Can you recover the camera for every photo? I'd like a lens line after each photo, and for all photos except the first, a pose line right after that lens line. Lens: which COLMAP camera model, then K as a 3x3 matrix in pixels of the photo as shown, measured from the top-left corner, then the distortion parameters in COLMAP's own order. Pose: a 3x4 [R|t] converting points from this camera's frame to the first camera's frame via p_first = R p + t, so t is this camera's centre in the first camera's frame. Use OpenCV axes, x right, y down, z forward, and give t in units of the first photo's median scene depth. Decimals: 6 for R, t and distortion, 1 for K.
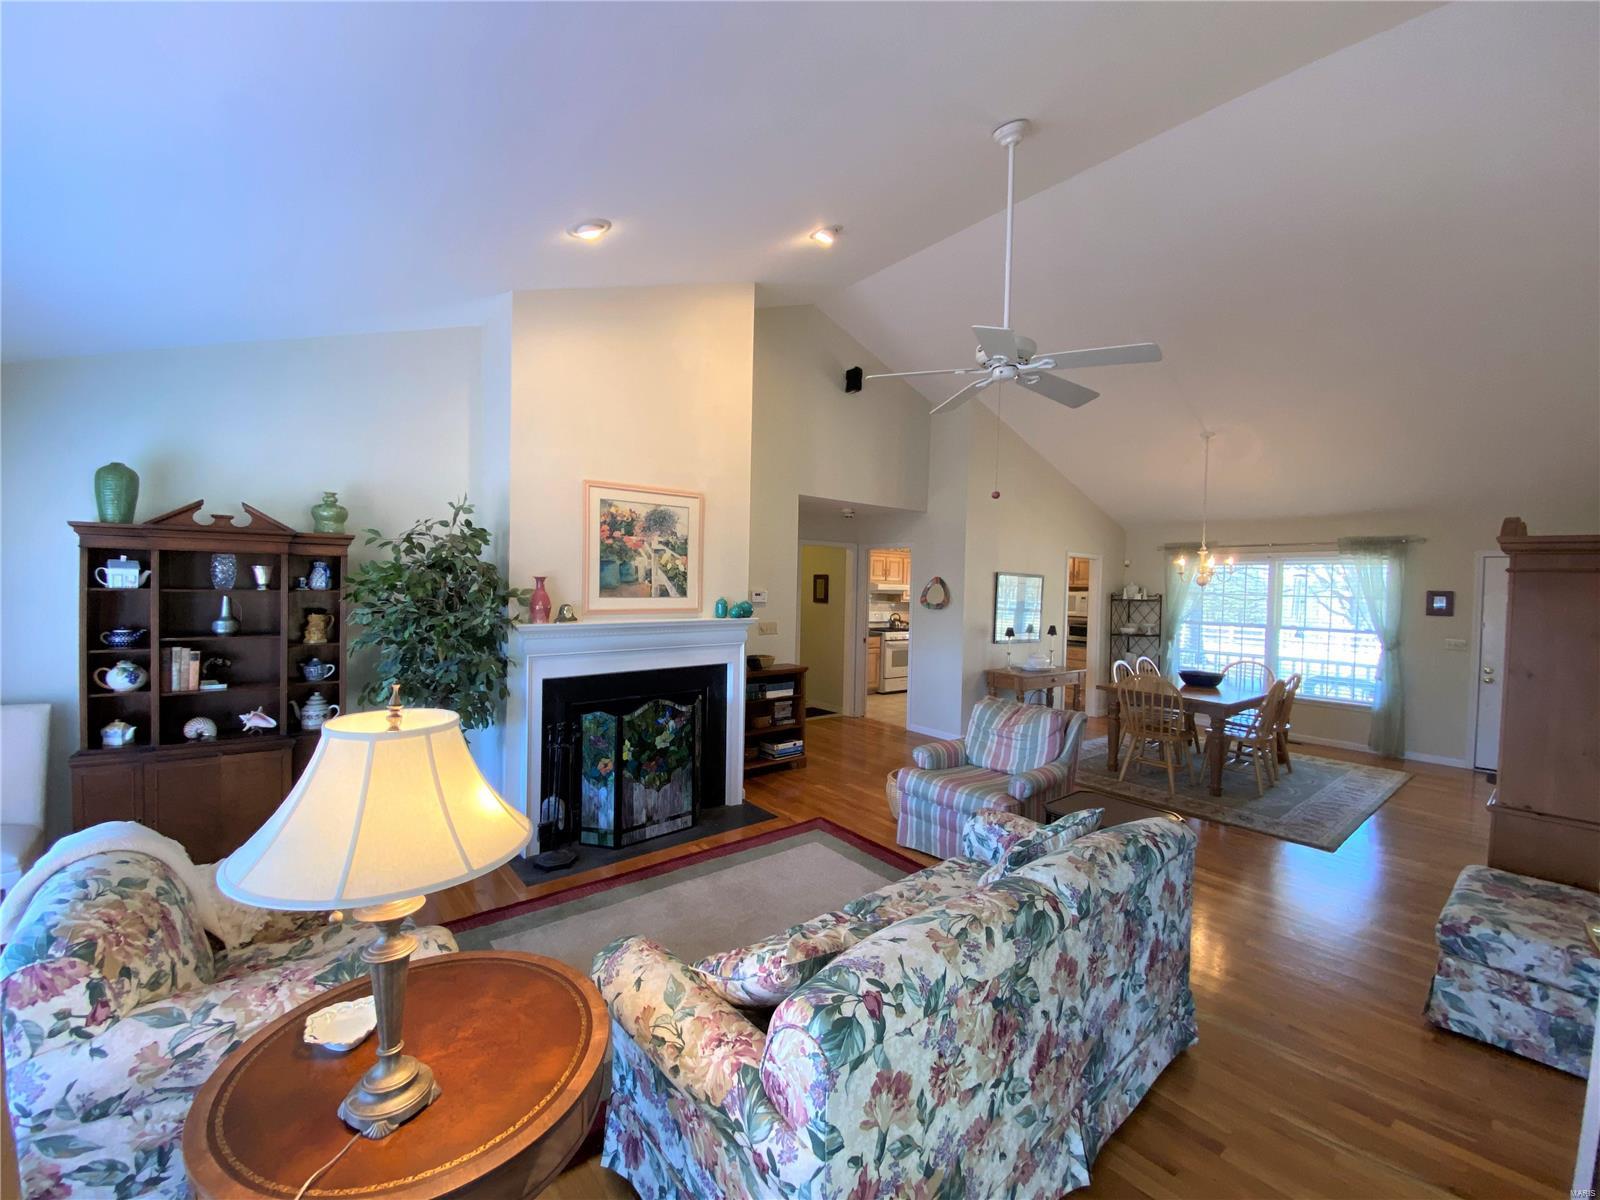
lens RADIAL K [[650.3, 0, 789.0], [0, 650.3, 597.6], [0, 0, 1]] dist [0.019011, -0.020186]
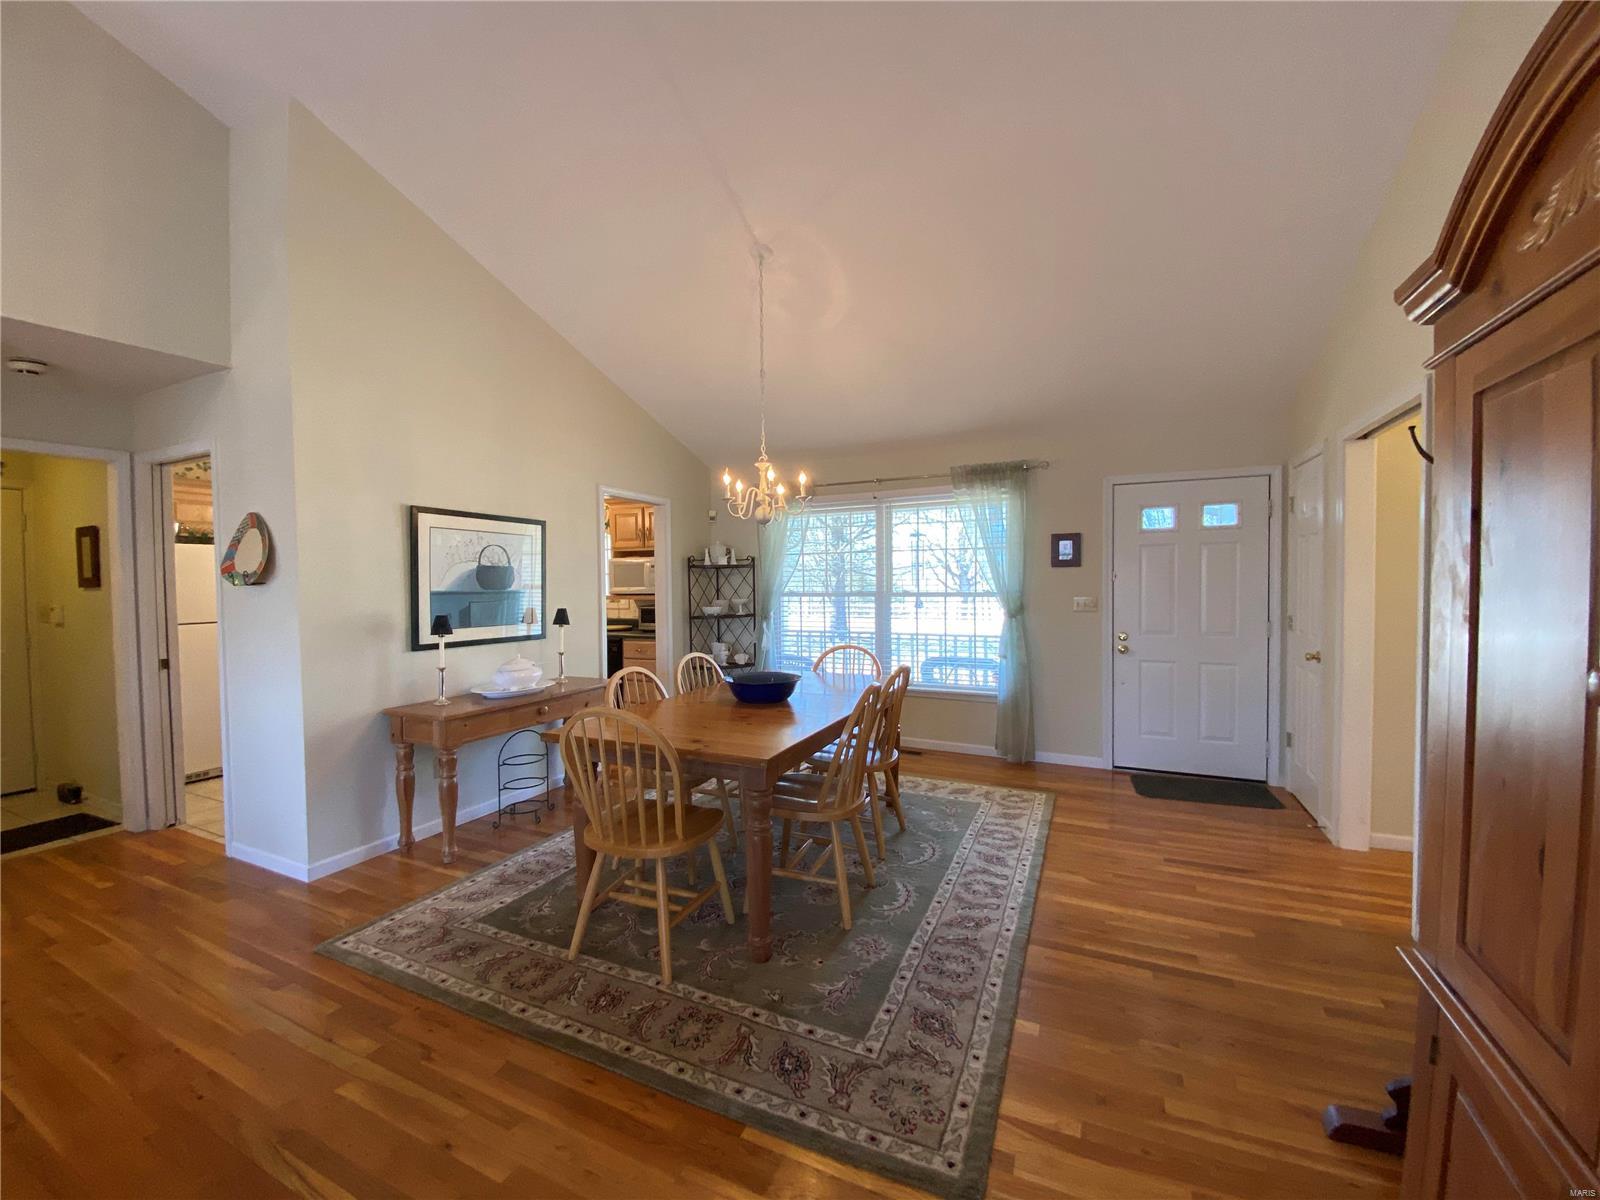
lens RADIAL K [[650.3, 0, 789.0], [0, 650.3, 597.6], [0, 0, 1]] dist [0.019011, -0.020186]
pose [[0.897193, -0.045831, 0.439254, 0.354620], [0.041305, 0.998949, 0.019863, 0.032249], [-0.439703, 0.000322, 0.898143, 0.428416]]
